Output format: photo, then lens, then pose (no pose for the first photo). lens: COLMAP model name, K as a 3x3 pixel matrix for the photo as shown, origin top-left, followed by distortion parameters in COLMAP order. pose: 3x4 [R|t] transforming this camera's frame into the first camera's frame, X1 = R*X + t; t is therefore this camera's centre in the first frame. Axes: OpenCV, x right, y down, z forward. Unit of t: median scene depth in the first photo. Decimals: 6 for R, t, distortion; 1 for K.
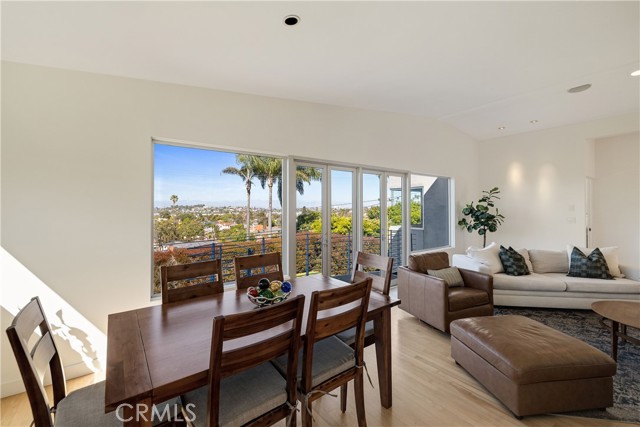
lens RADIAL K [[270.8, 0, 313.7], [0, 270.8, 208.0], [0, 0, 1]] dist [-0.000244, -0.000368]
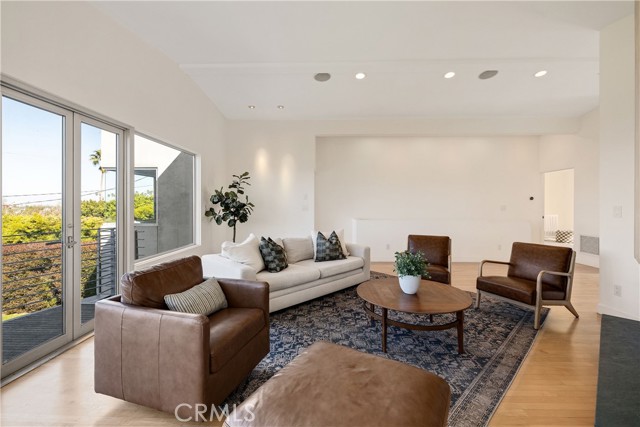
lens RADIAL K [[270.8, 0, 321.3], [0, 270.8, 204.6], [0, 0, 1]] dist [-0.000244, -0.000368]
pose [[0.598218, 0.006189, 0.801310, 0.120246], [-0.003845, 0.999981, -0.004852, 0.036441], [-0.801325, -0.000178, 0.598230, 0.295838]]
